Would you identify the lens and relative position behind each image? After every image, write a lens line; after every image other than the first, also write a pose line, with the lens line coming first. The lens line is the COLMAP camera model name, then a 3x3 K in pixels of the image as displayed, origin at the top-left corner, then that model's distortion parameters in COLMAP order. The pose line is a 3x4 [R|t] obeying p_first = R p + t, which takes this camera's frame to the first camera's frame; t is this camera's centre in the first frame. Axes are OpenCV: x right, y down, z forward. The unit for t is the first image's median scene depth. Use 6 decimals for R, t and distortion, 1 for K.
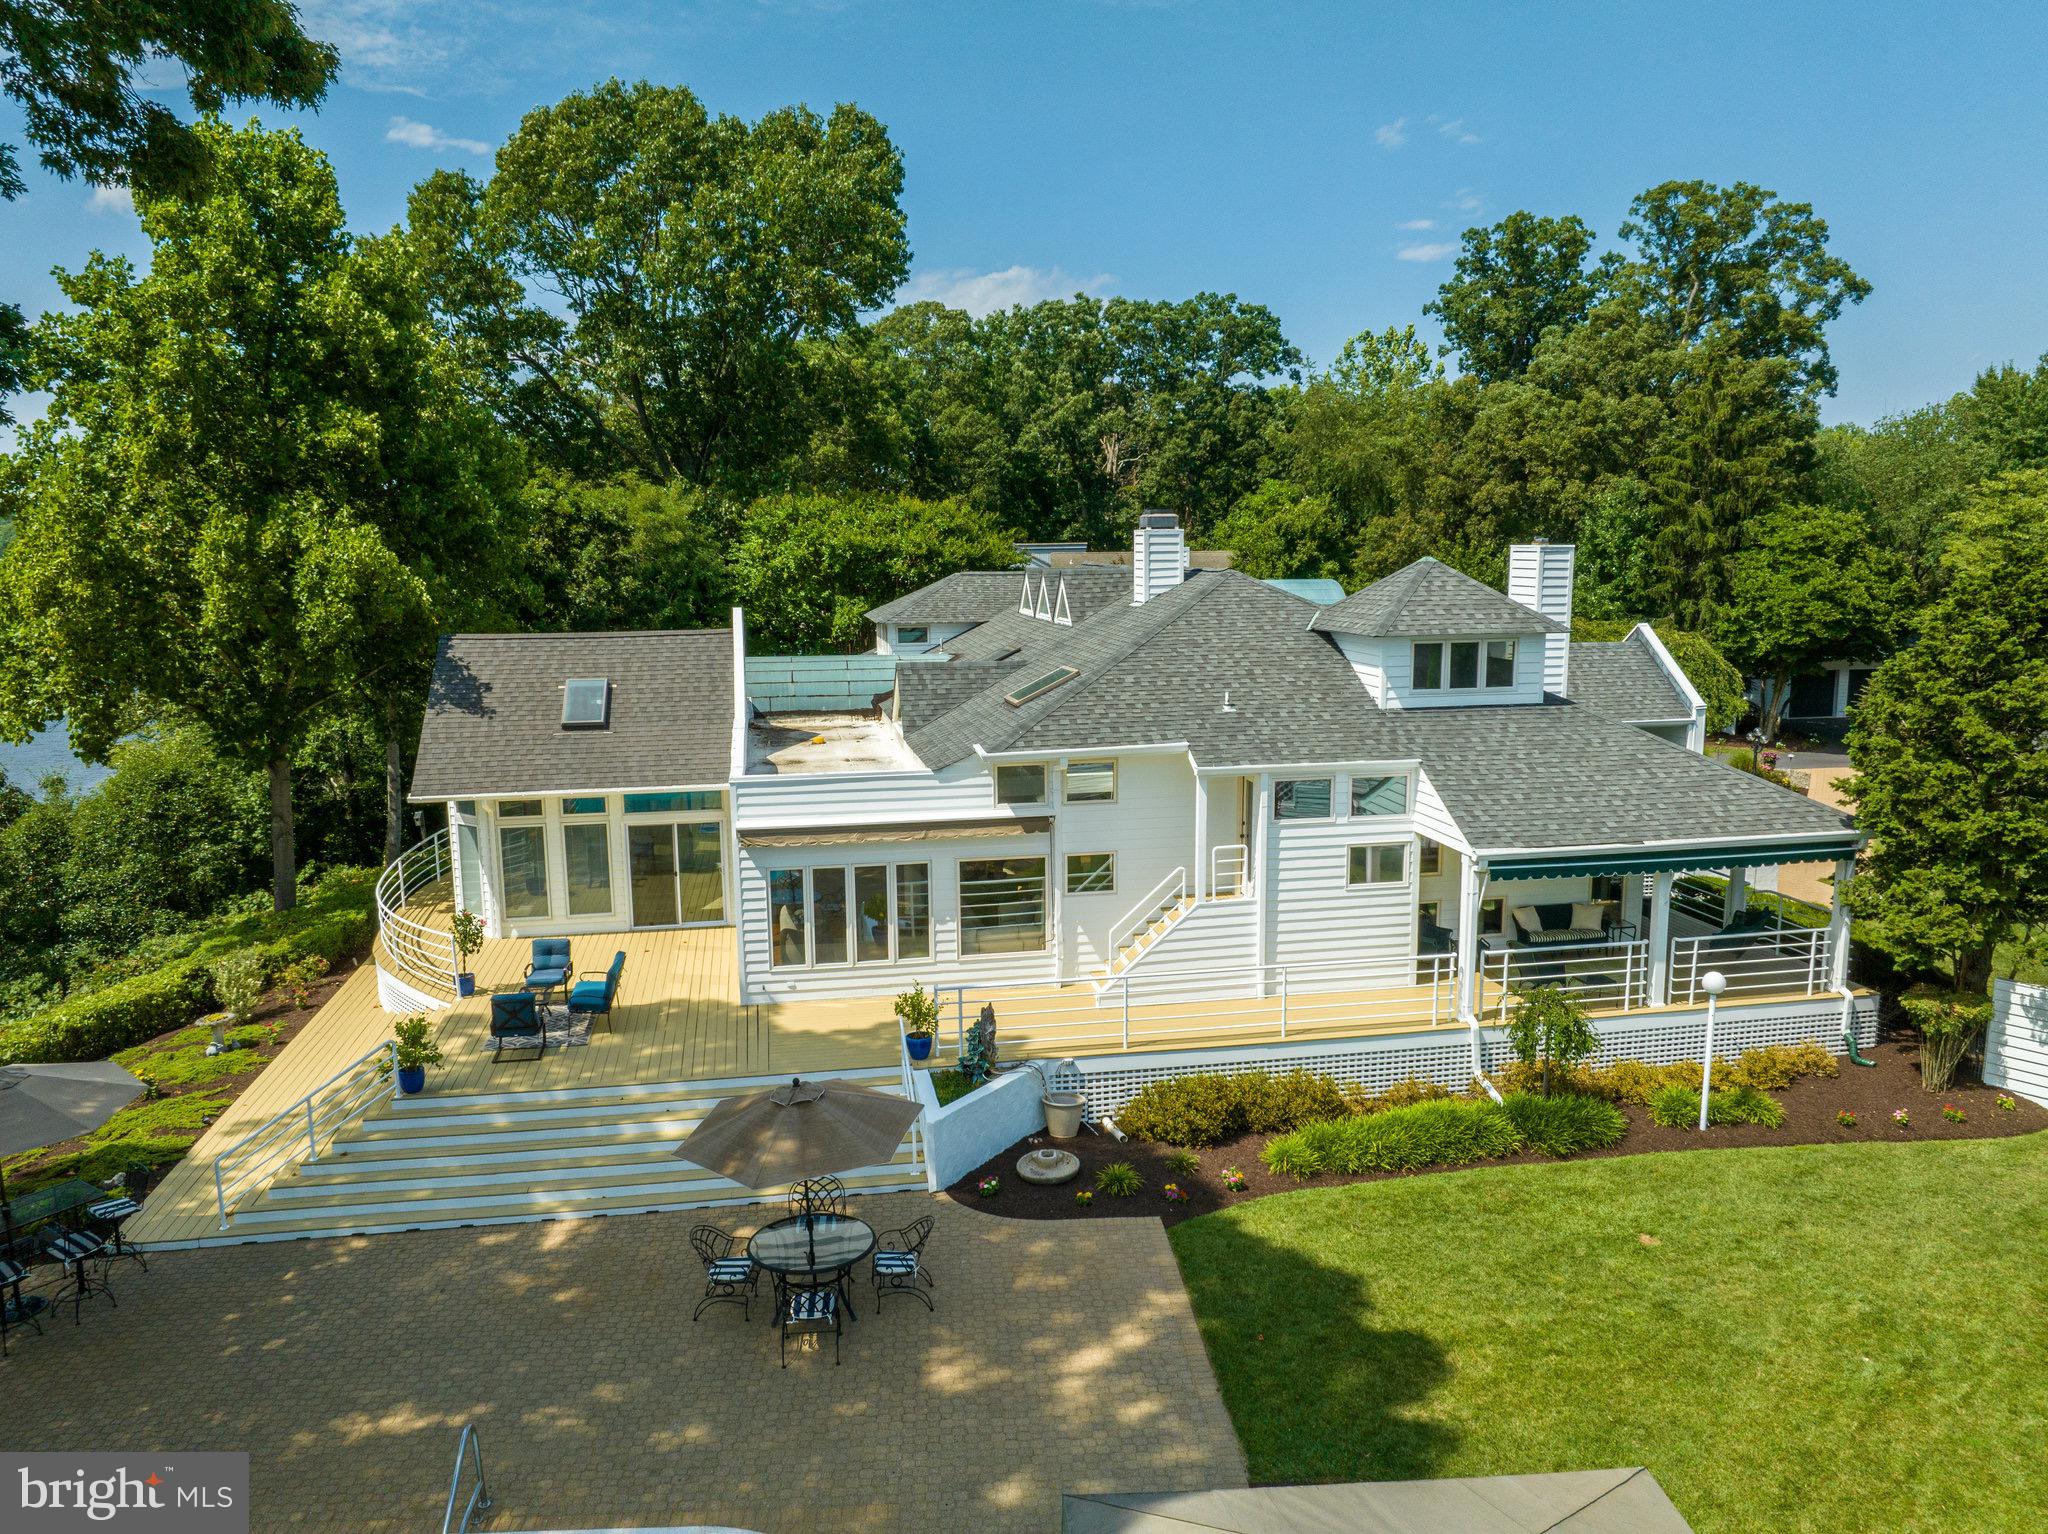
lens RADIAL K [[1425.7, 0, 1011.4], [0, 1425.7, 786.1], [0, 0, 1]] dist [-0.034334, -0.009064]
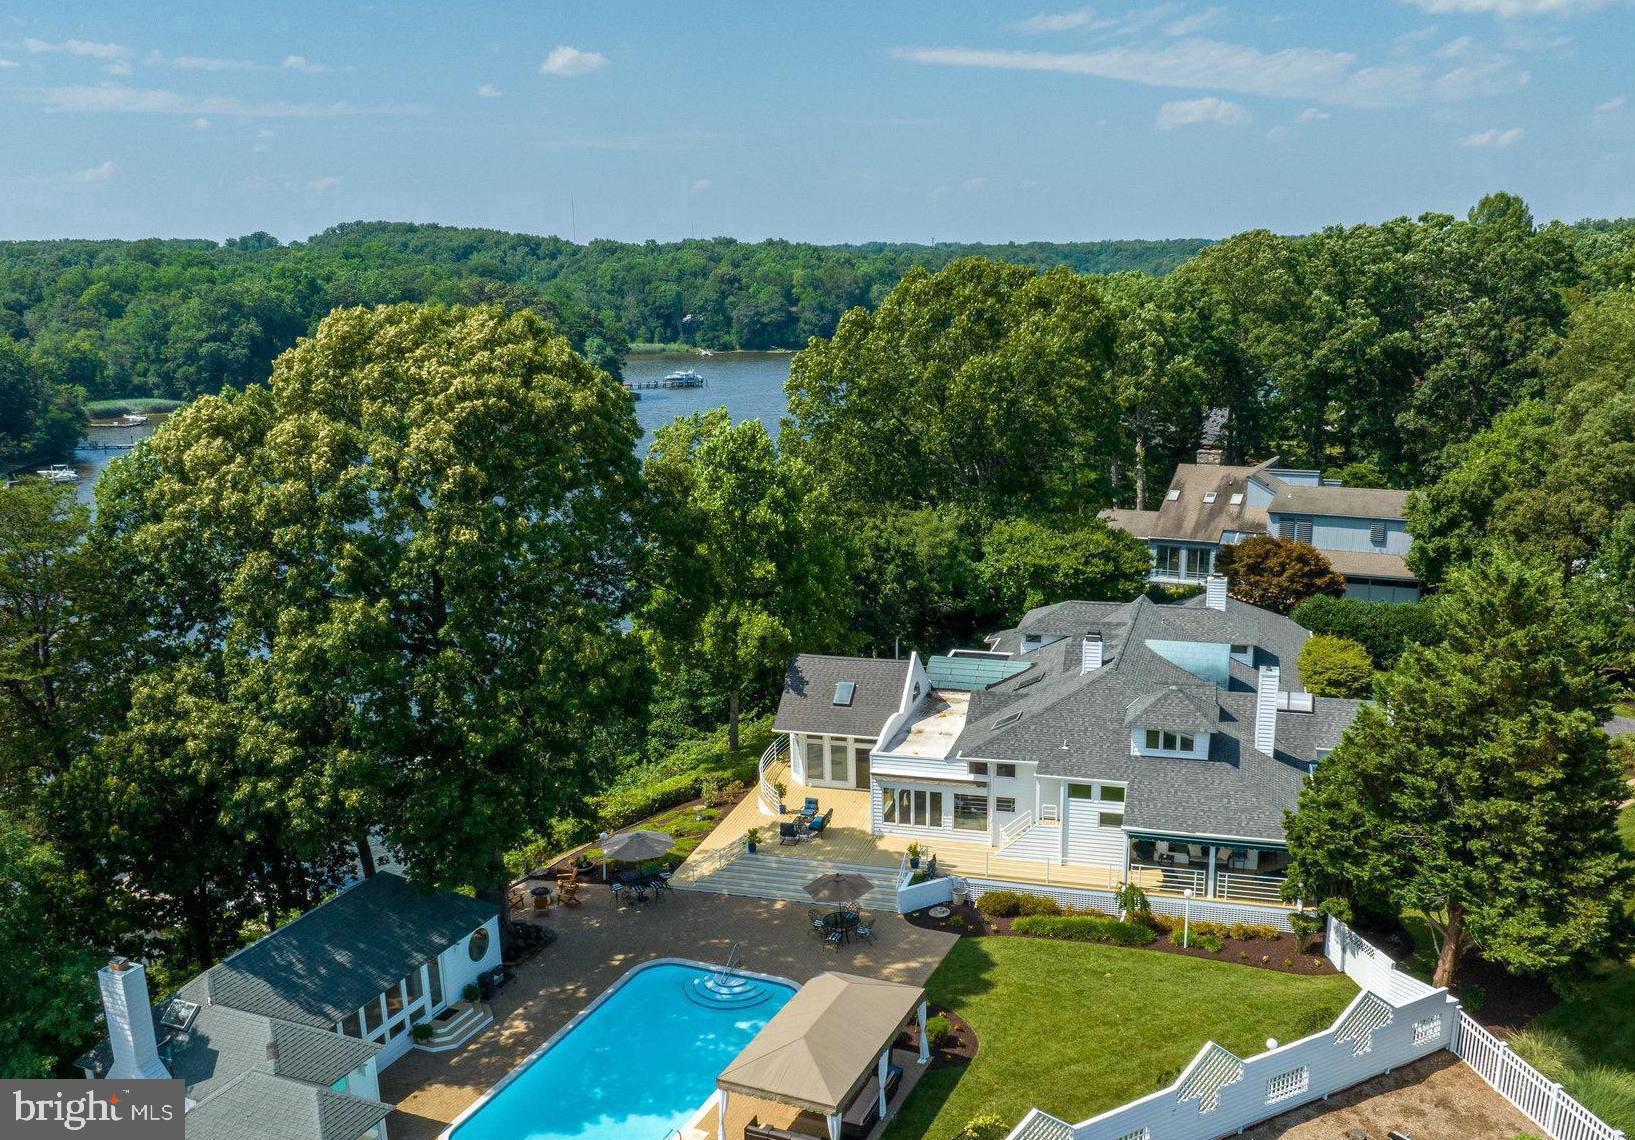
lens RADIAL K [[1396.1, 0, 856.0], [0, 1396.1, 685.8], [0, 0, 1]] dist [-0.021884, -0.040664]
pose [[0.902964, 0.118693, -0.413000, 0.787428], [-0.064774, 0.987711, 0.142240, -0.465770], [0.424807, -0.101686, 0.899555, -1.267678]]
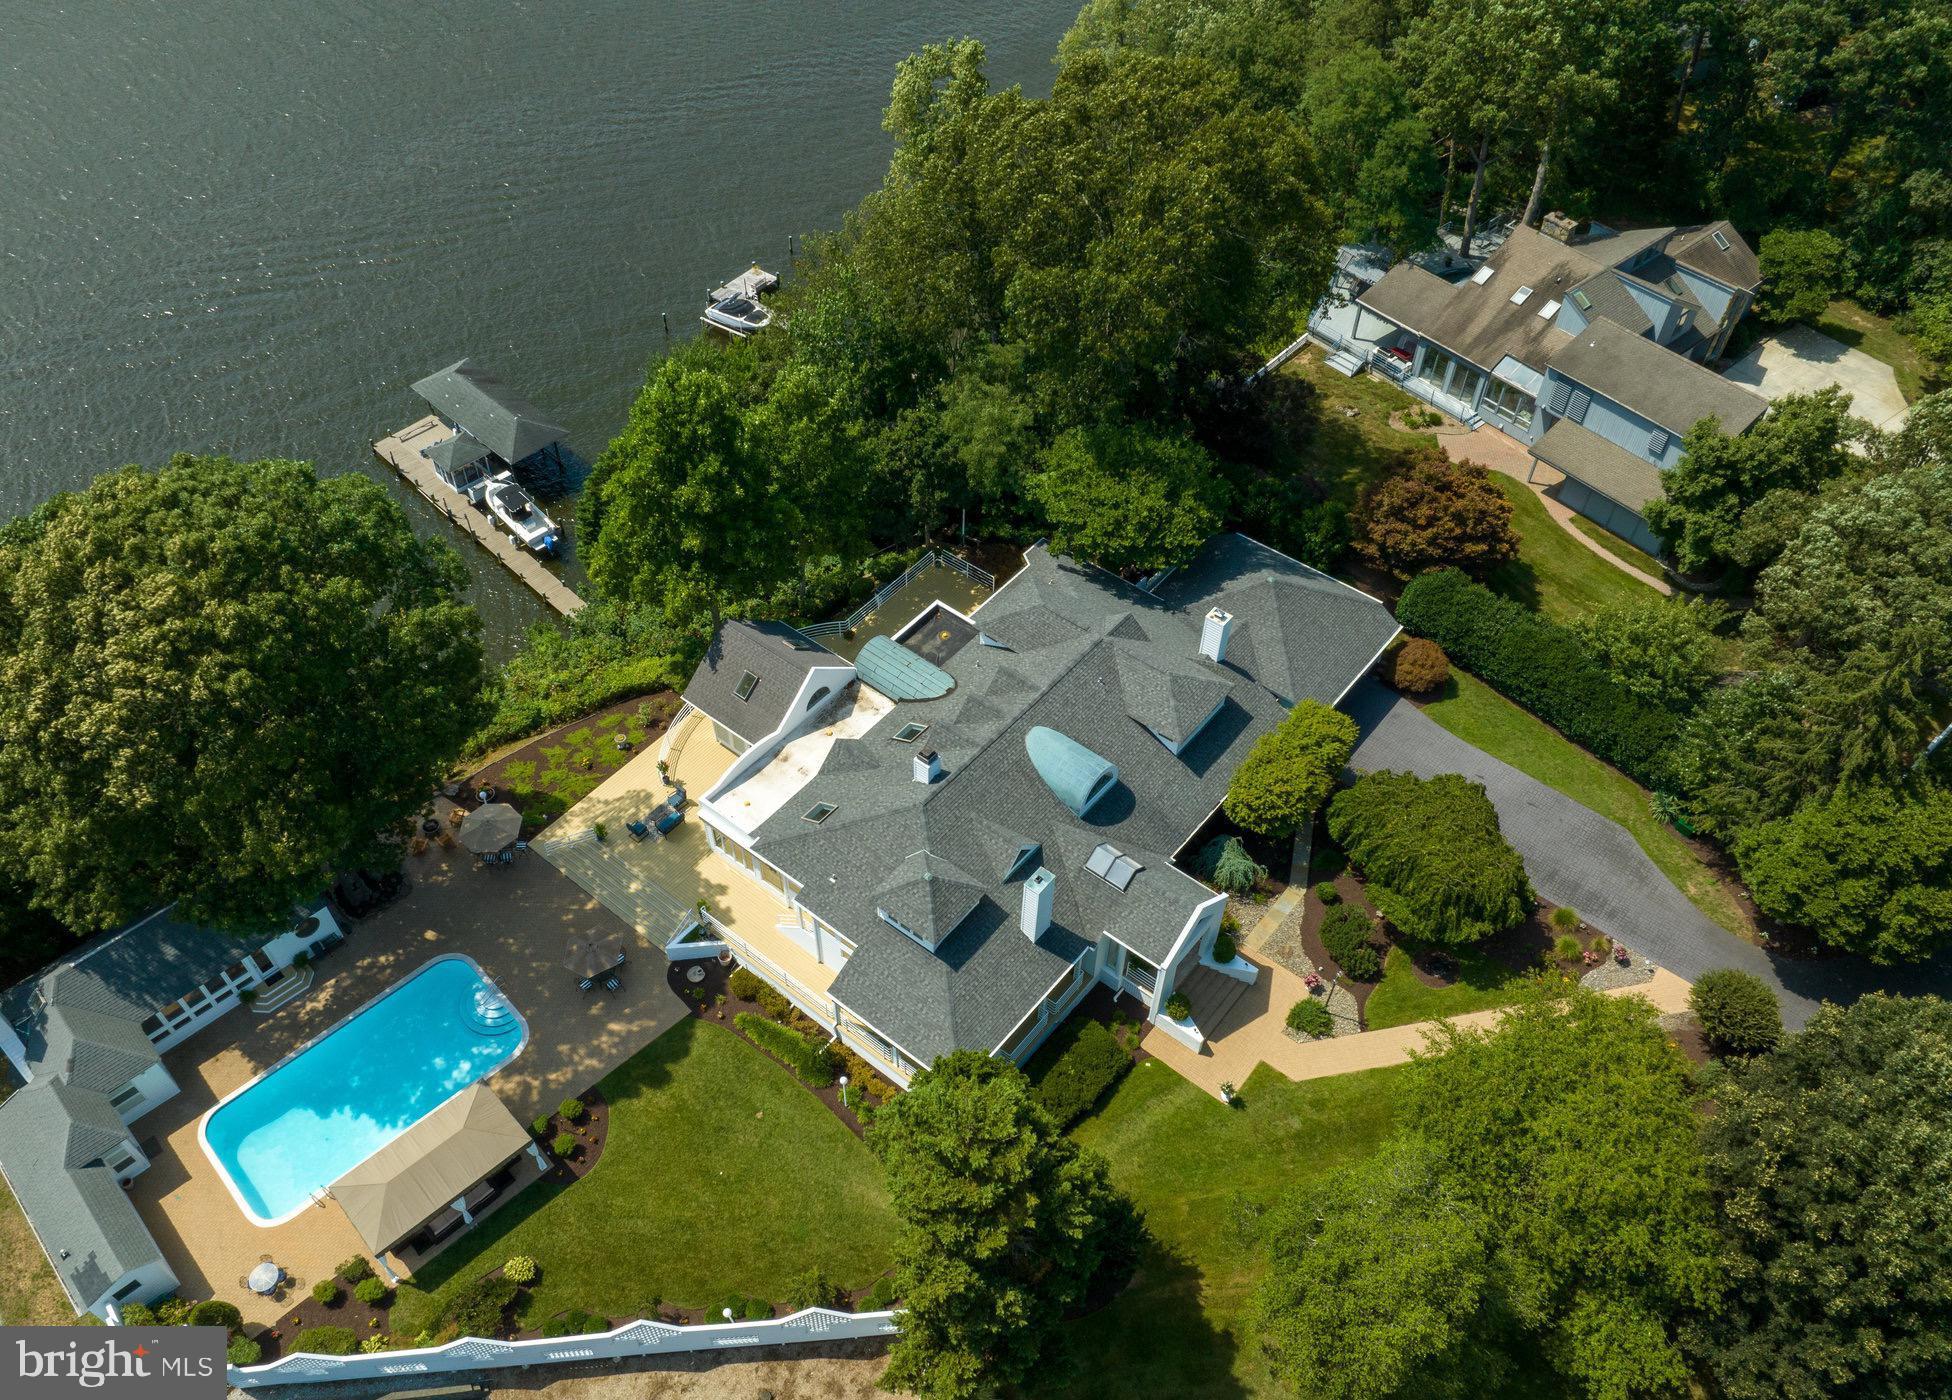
lens RADIAL K [[1383.8, 0, 928.6], [0, 1383.8, 765.1], [0, 0, 1]] dist [-0.030801, -0.009796]
pose [[0.650054, 0.582921, -0.487476, 1.323911], [-0.127945, 0.716314, 0.685947, -1.881484], [0.749039, -0.383533, 0.540225, -0.131430]]
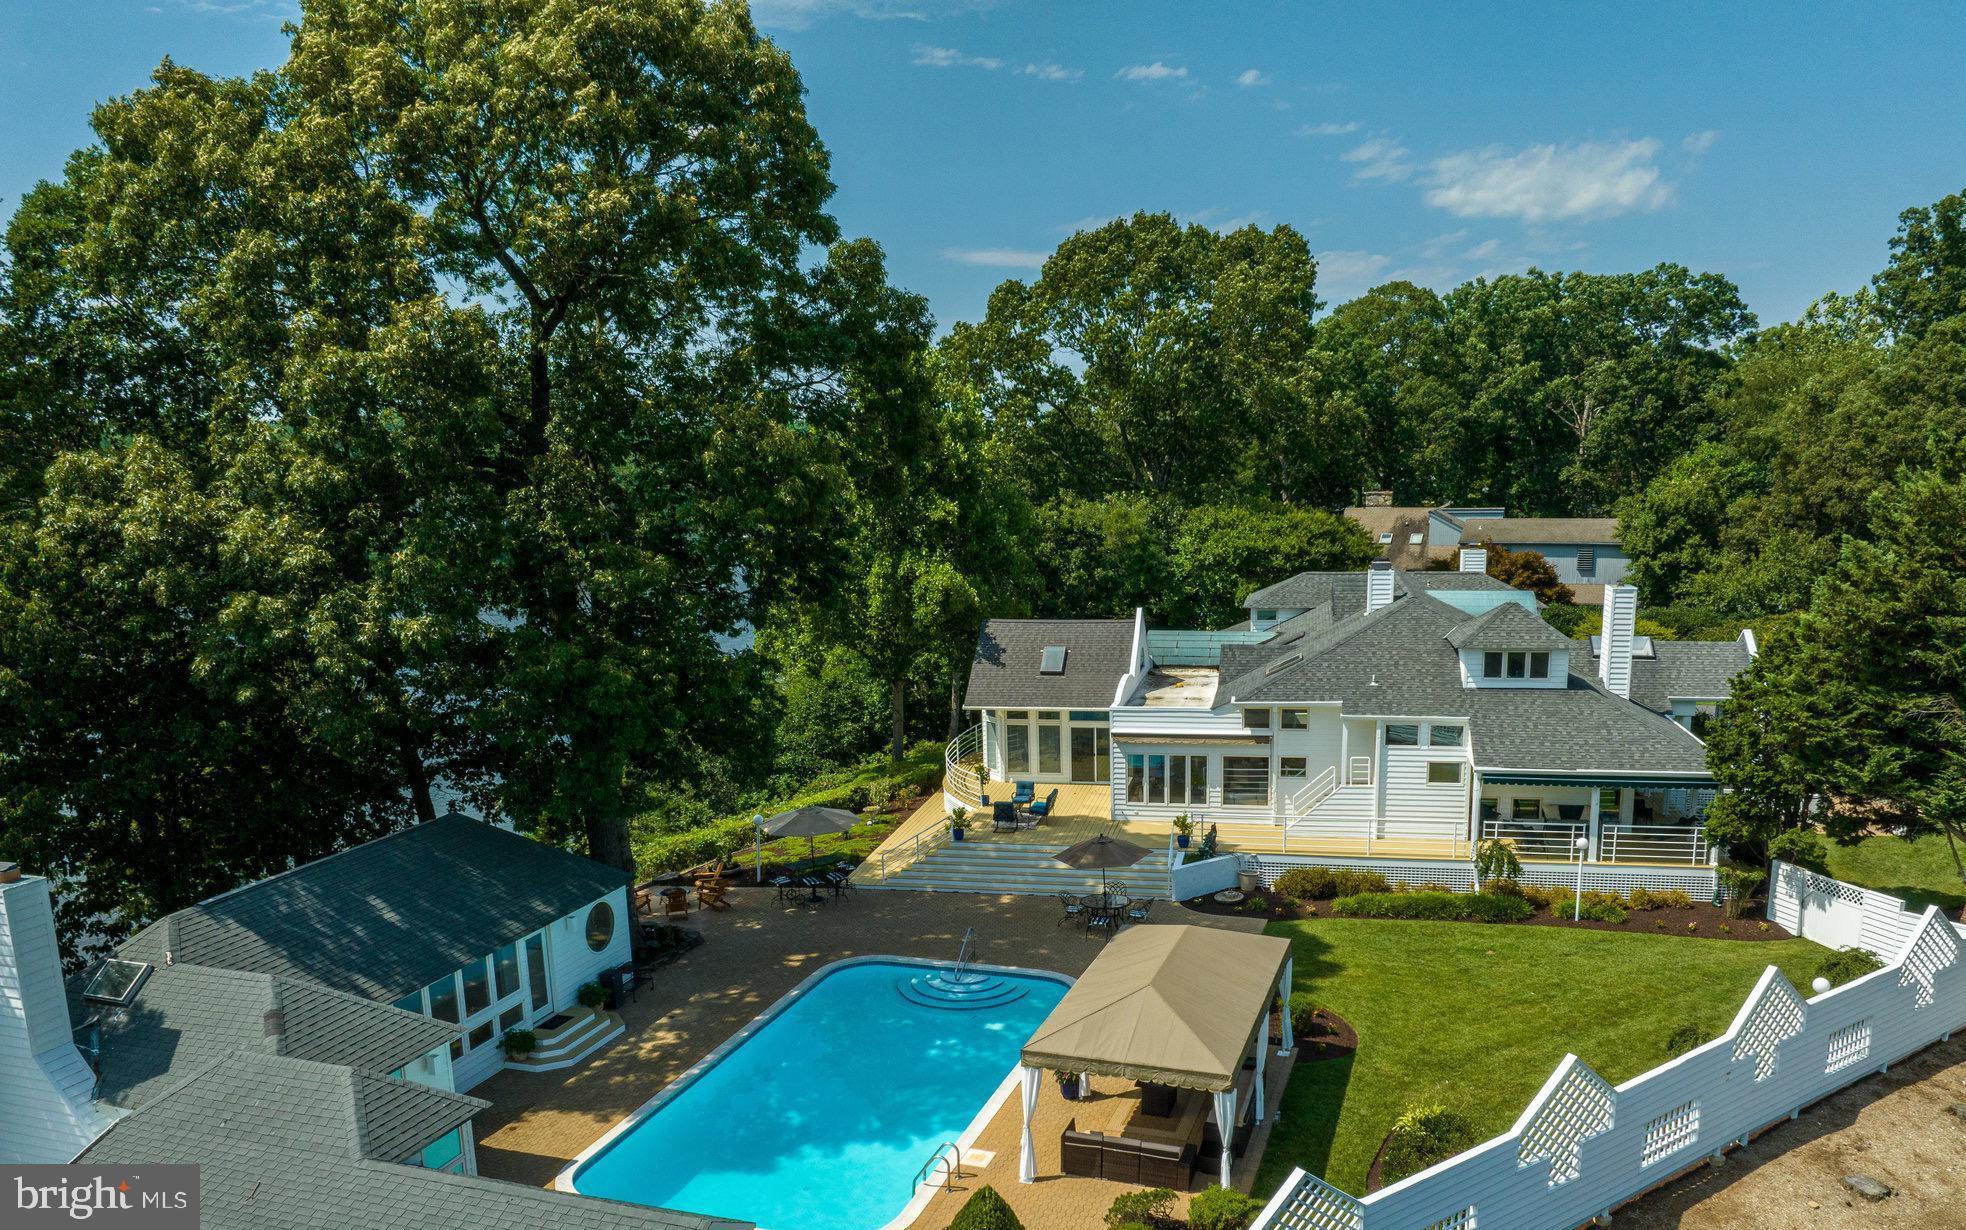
lens RADIAL K [[1407.0, 0, 1020.1], [0, 1407.0, 778.2], [0, 0, 1]] dist [-0.035095, -0.003627]
pose [[0.933499, 0.071294, -0.351422, 0.365113], [-0.049038, 0.996210, 0.071841, -0.039608], [0.355212, -0.049831, 0.933457, -0.855187]]
